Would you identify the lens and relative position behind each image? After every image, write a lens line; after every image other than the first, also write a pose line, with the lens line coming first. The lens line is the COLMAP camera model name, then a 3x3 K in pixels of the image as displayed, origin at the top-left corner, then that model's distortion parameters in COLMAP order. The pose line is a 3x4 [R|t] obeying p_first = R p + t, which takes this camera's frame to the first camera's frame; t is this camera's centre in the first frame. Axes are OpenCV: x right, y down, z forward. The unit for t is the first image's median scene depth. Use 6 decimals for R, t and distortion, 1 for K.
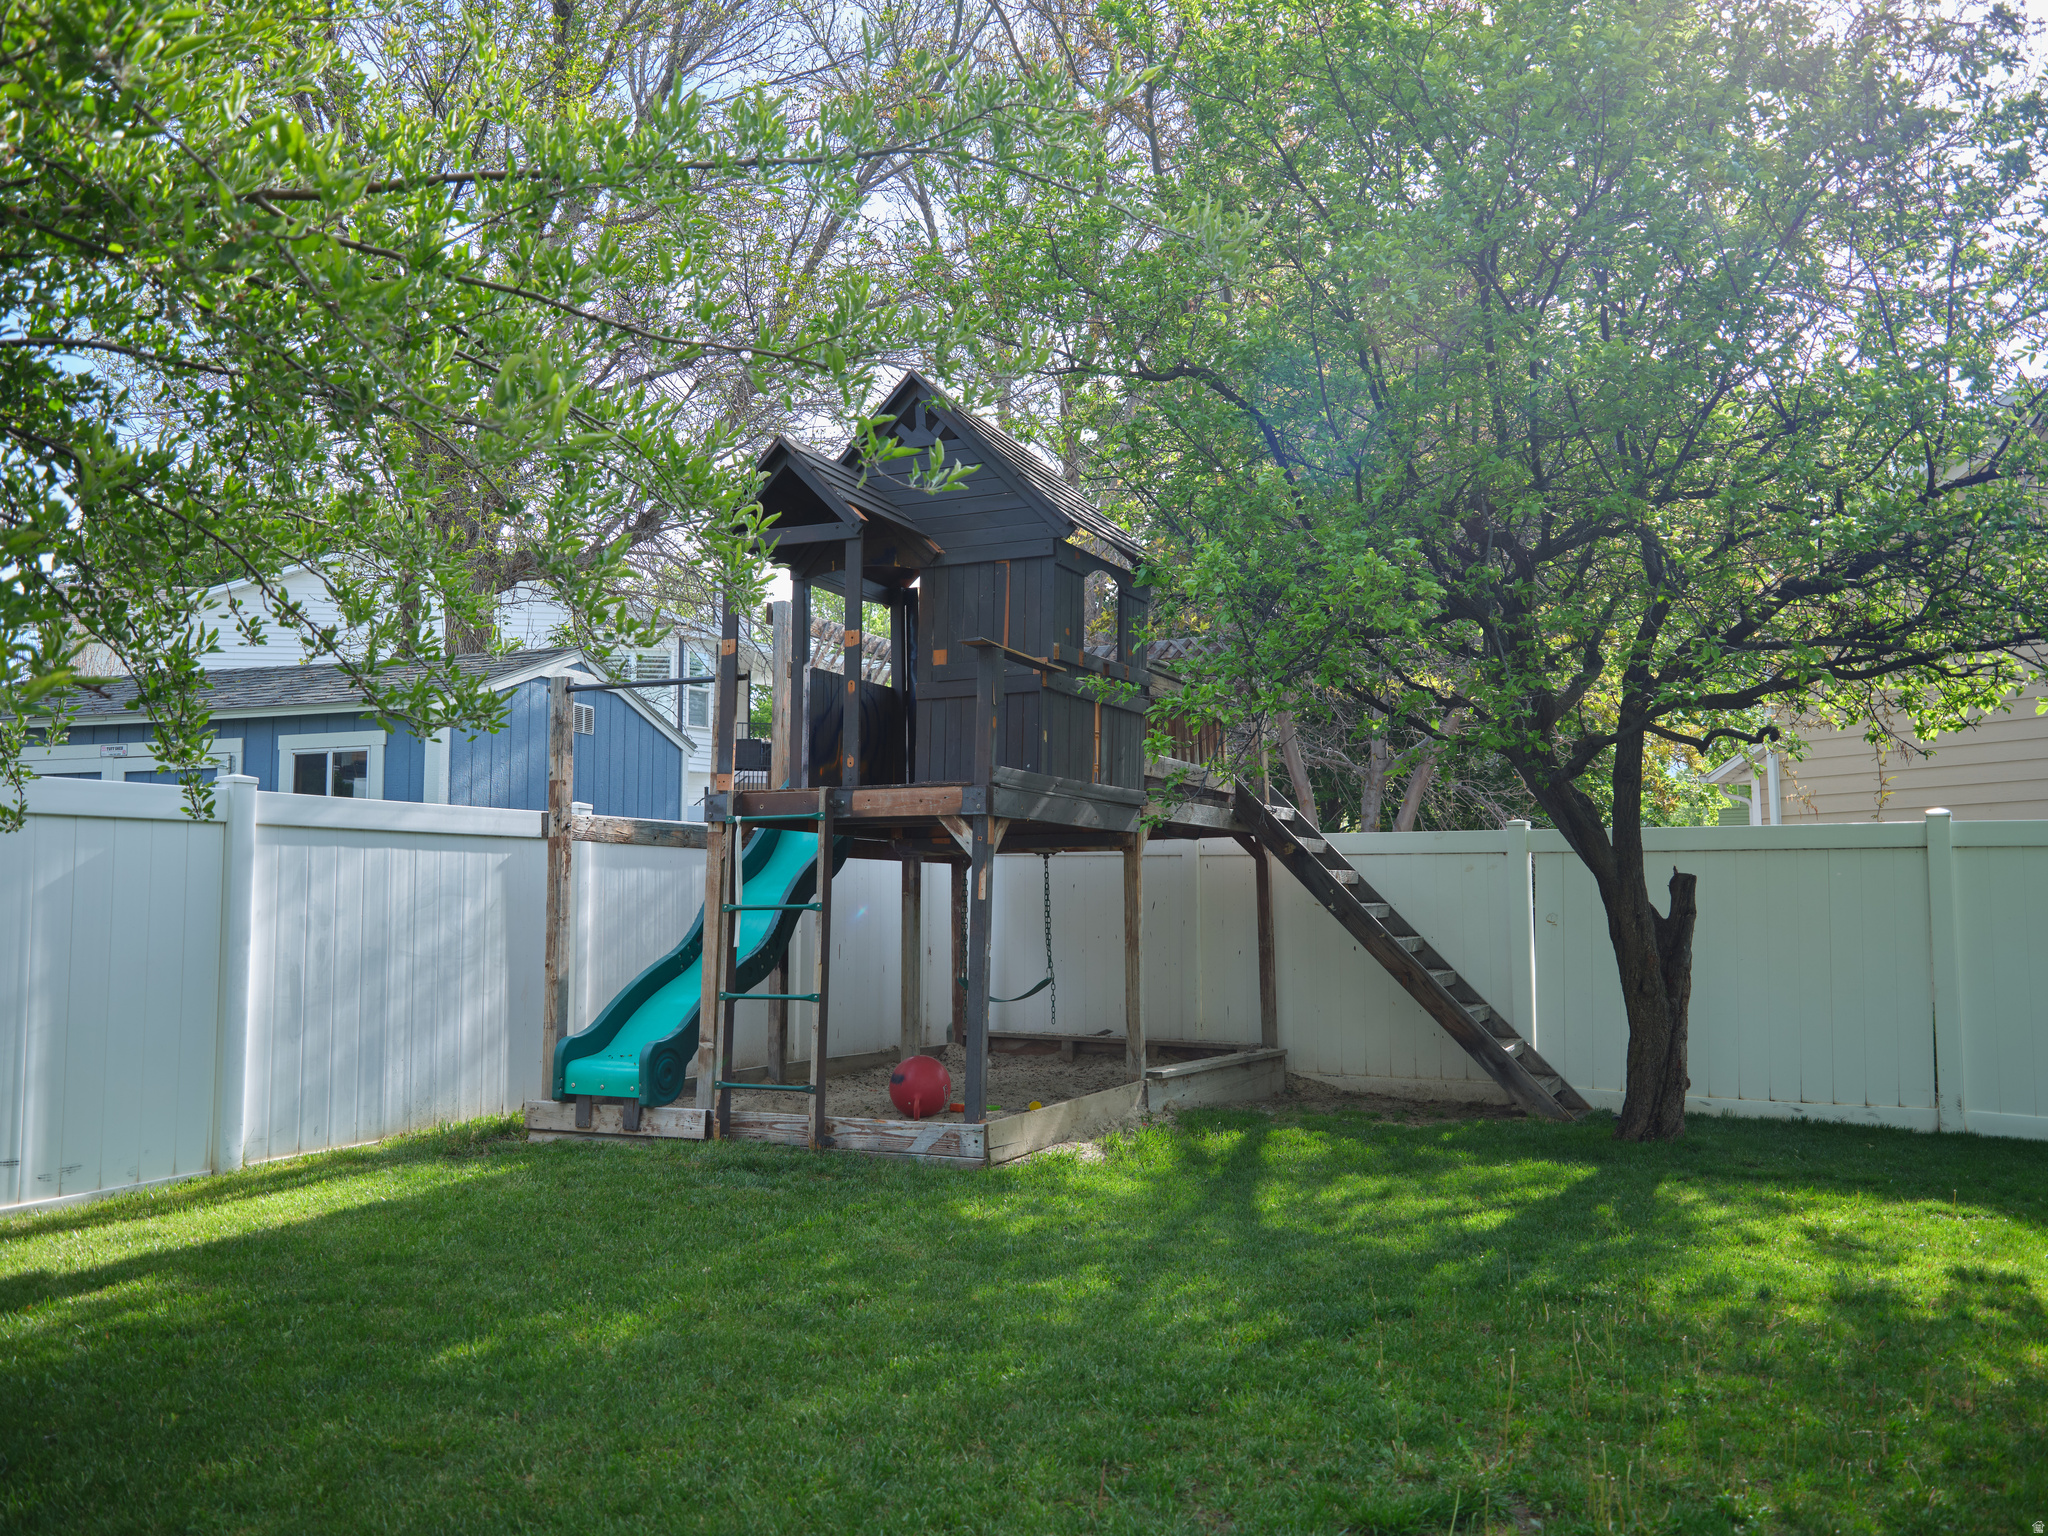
lens RADIAL K [[1691.5, 0, 1024.0], [0, 1691.5, 768.0], [0, 0, 1]] dist [0.005327, -0.001729]
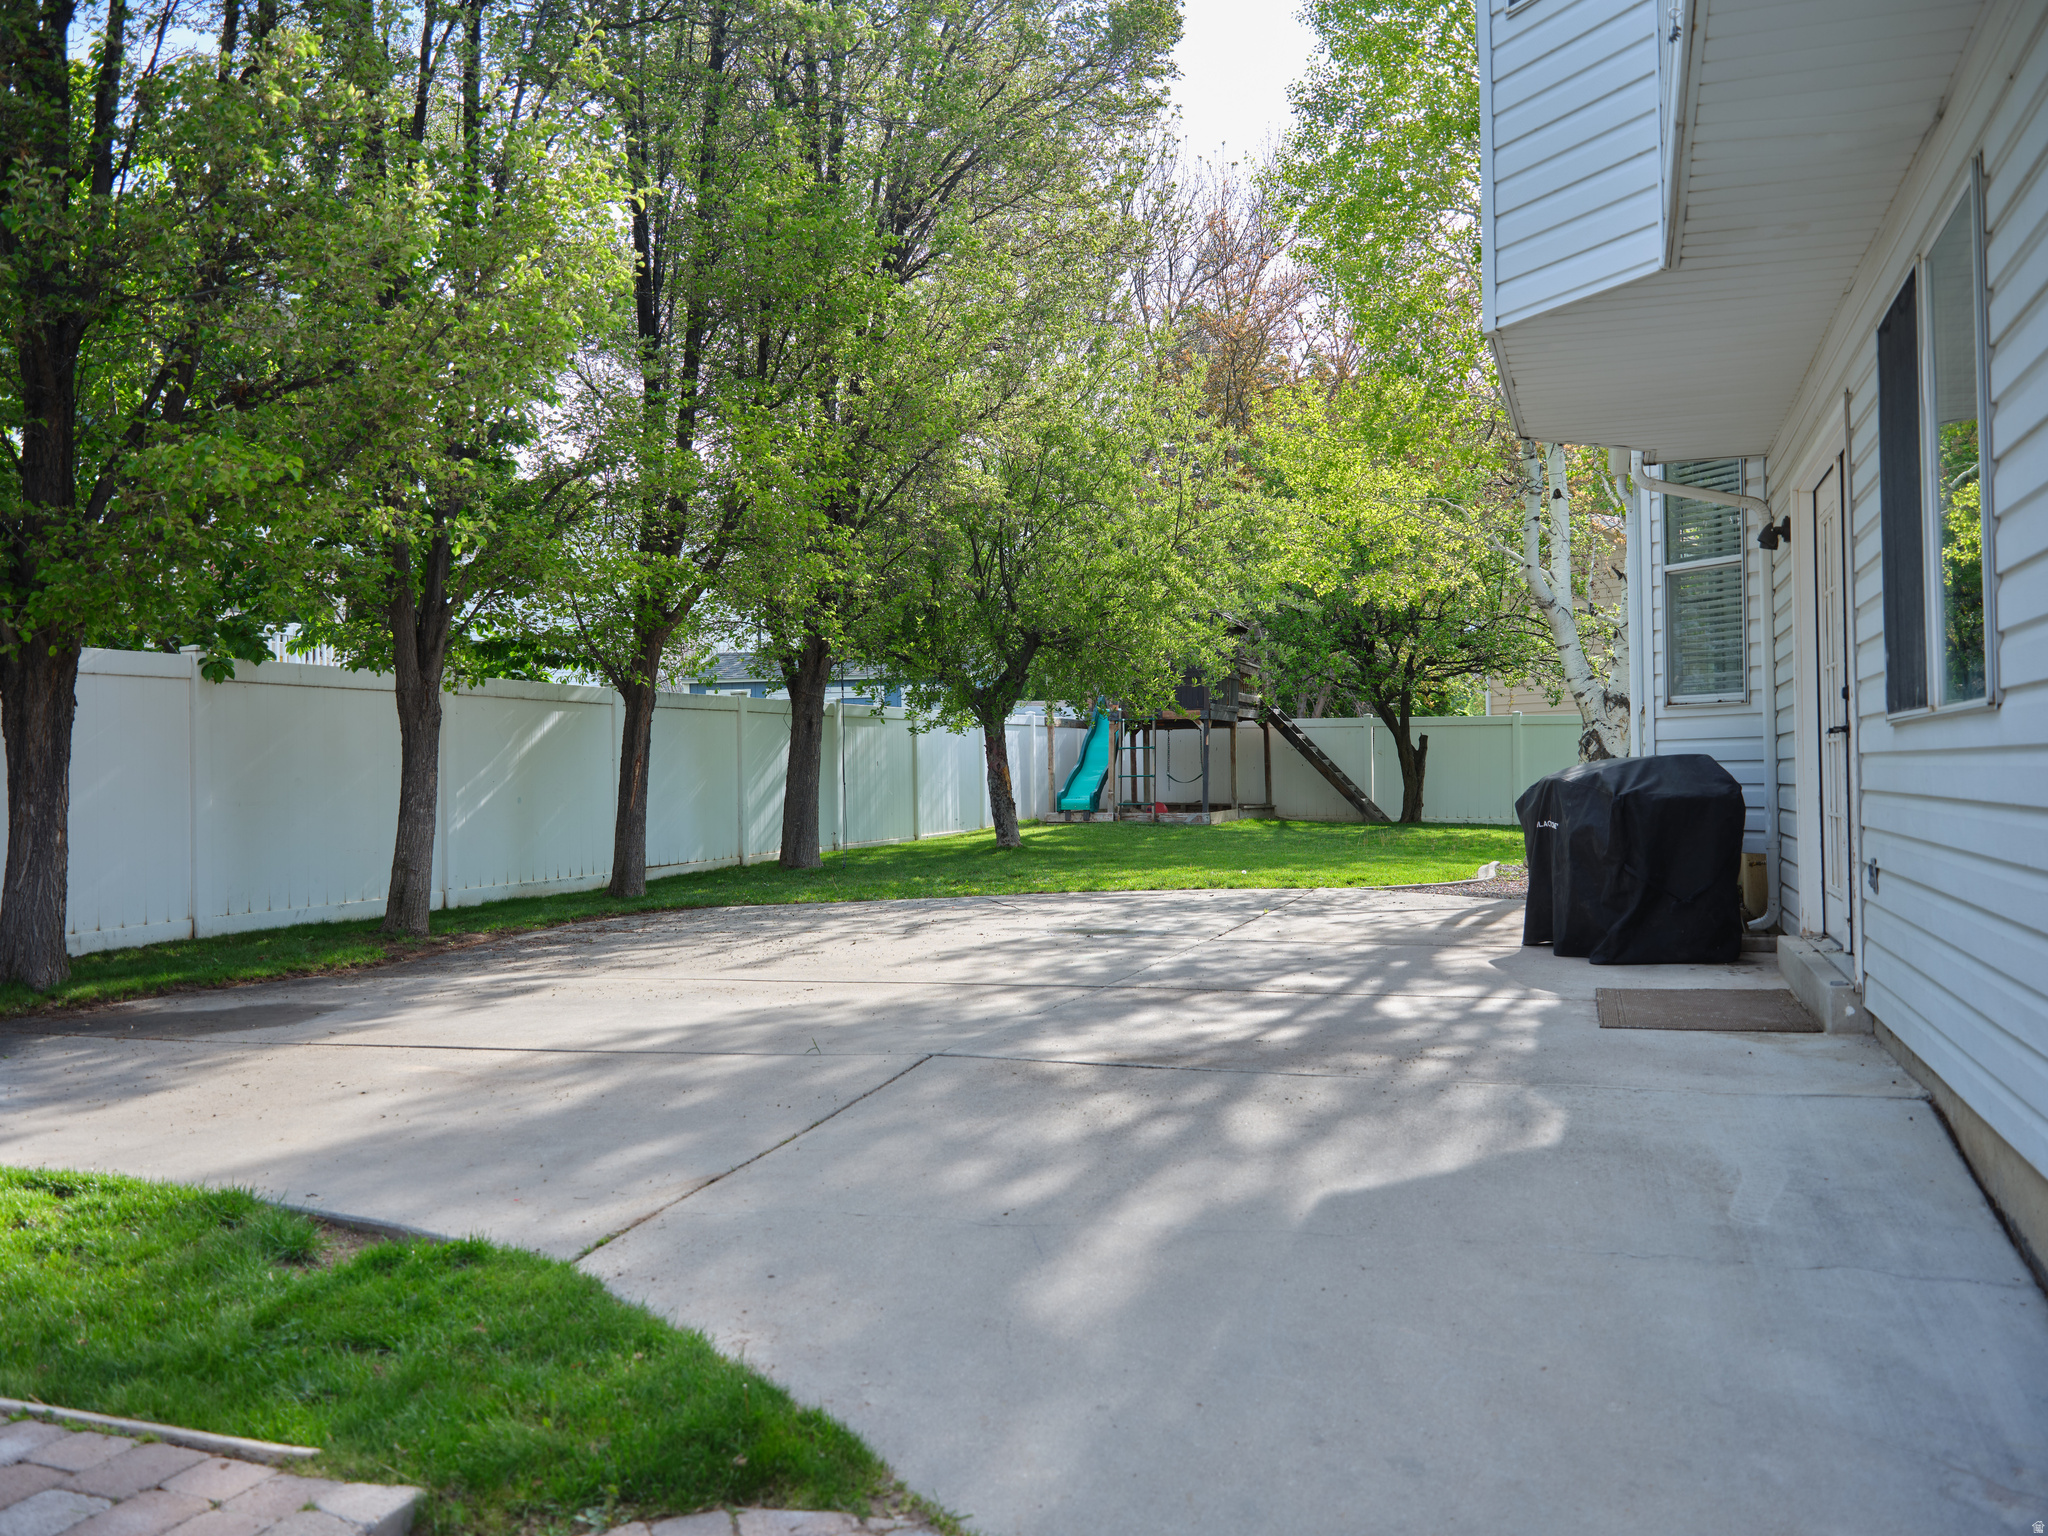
lens RADIAL K [[1691.7, 0, 1052.2], [0, 1691.7, 758.7], [0, 0, 1]] dist [0.005646, 0.003587]
pose [[0.993854, -0.010769, 0.110177, -0.511407], [0.002835, 0.997406, 0.071922, -0.095616], [-0.110666, -0.071167, 0.991306, -1.639198]]
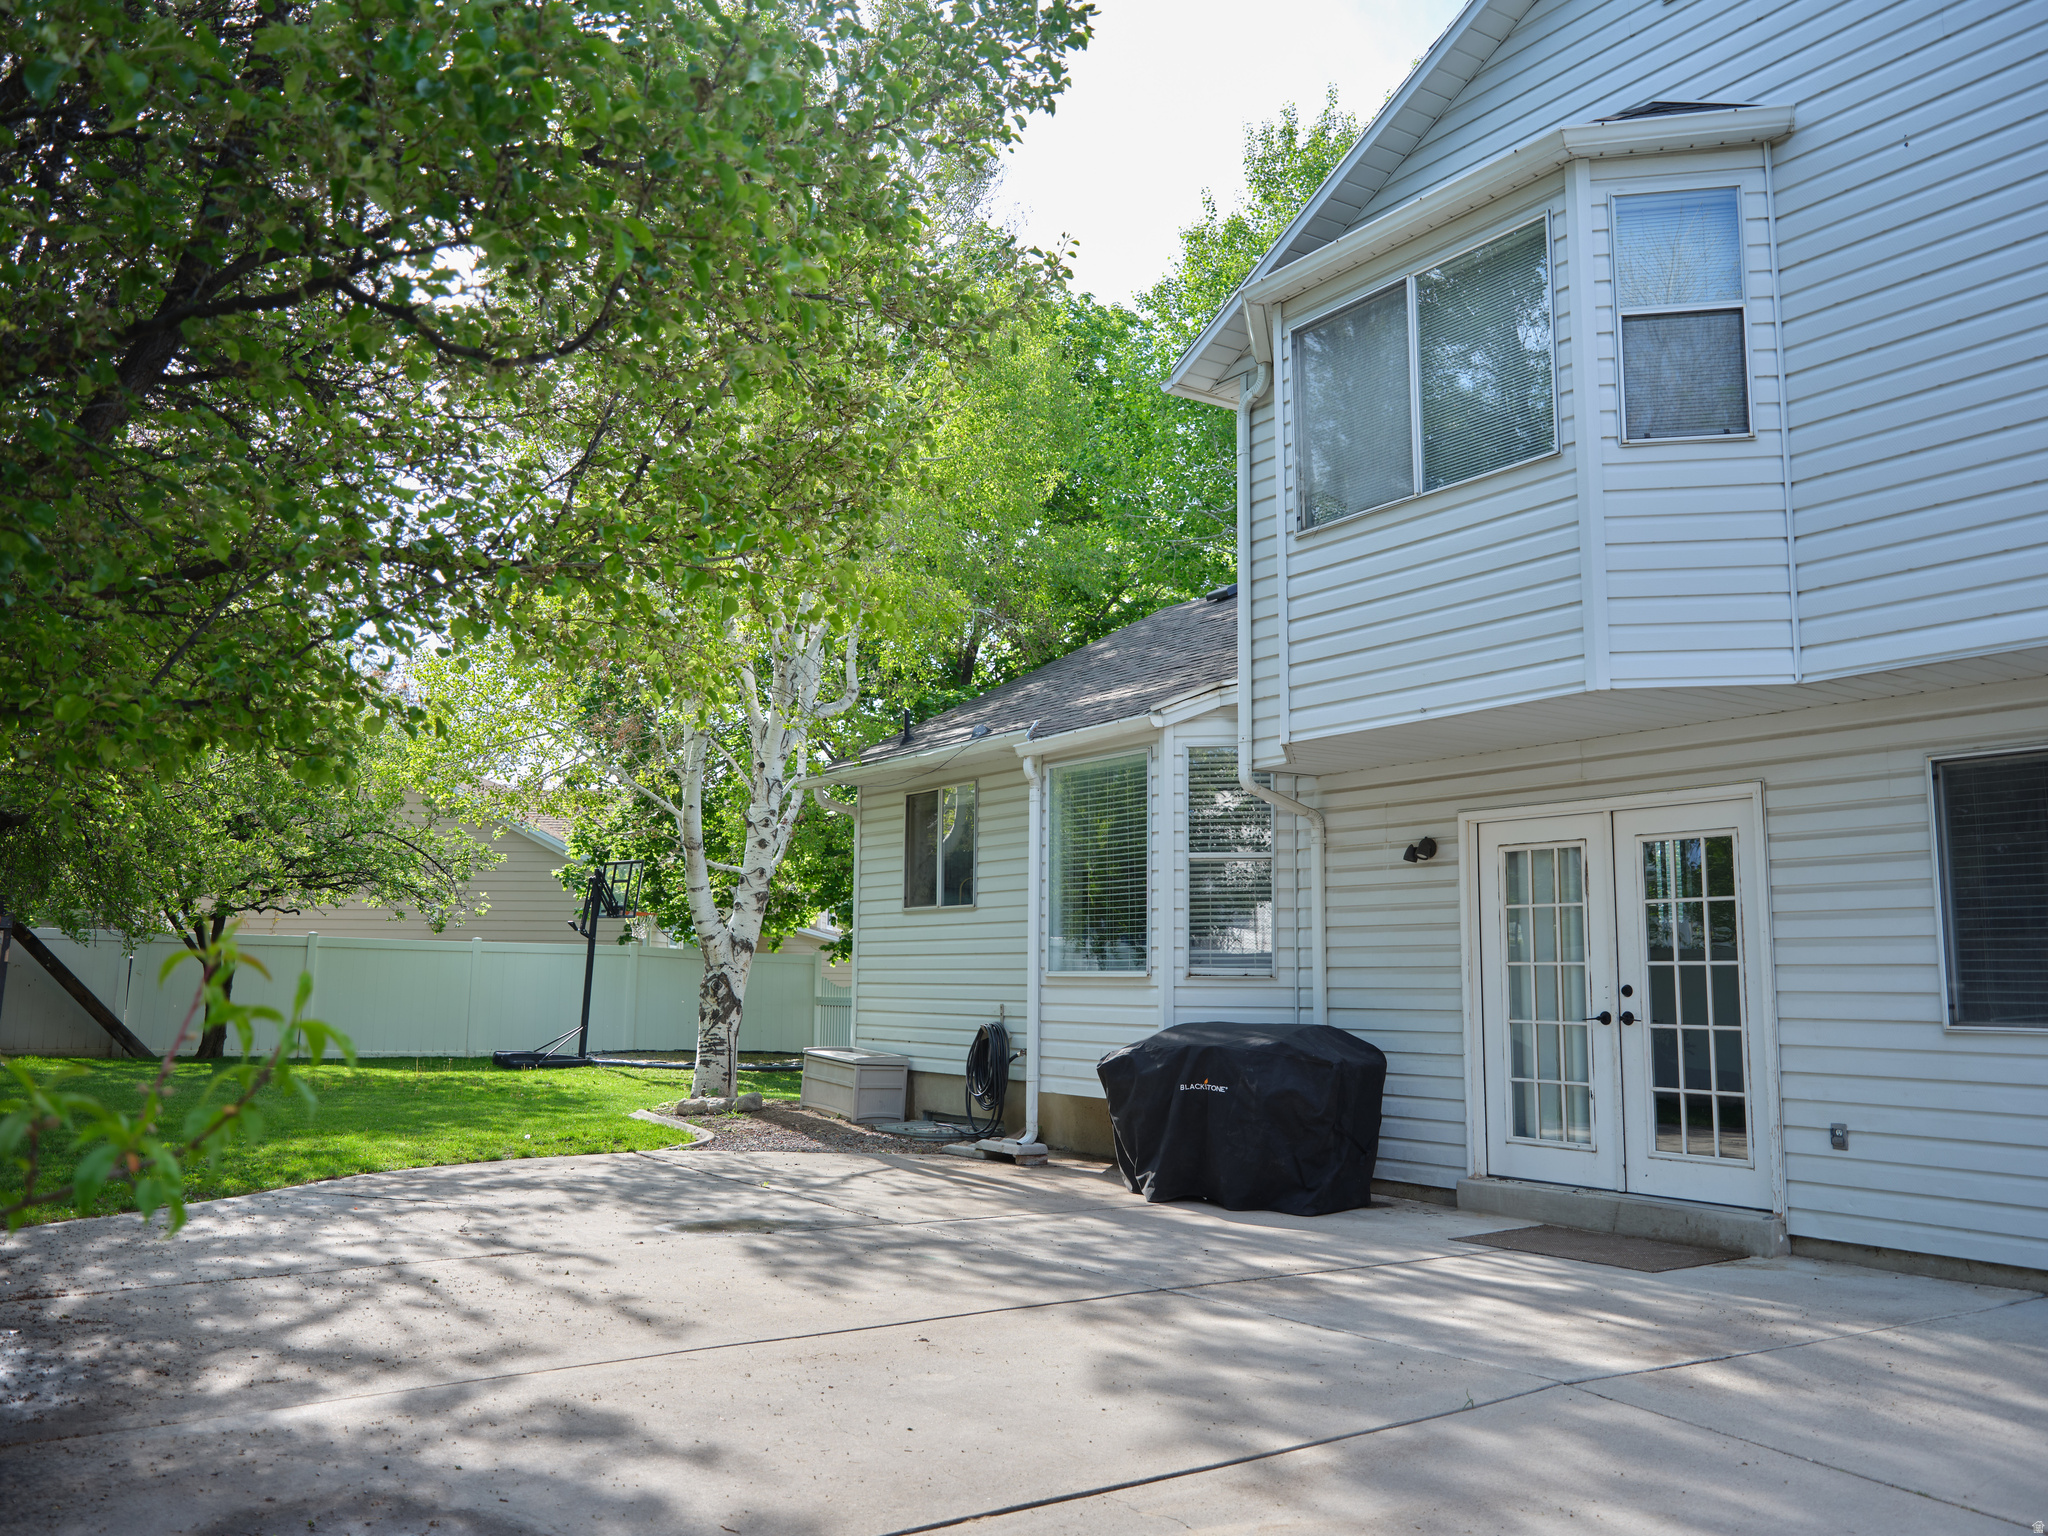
lens RADIAL K [[1691.5, 0, 1024.0], [0, 1691.5, 768.0], [0, 0, 1]] dist [0.005327, -0.001729]
pose [[0.506051, 0.120021, 0.854112, -1.087681], [-0.086229, 0.992350, -0.088357, -0.082732], [-0.858182, -0.028936, 0.512529, -1.172648]]
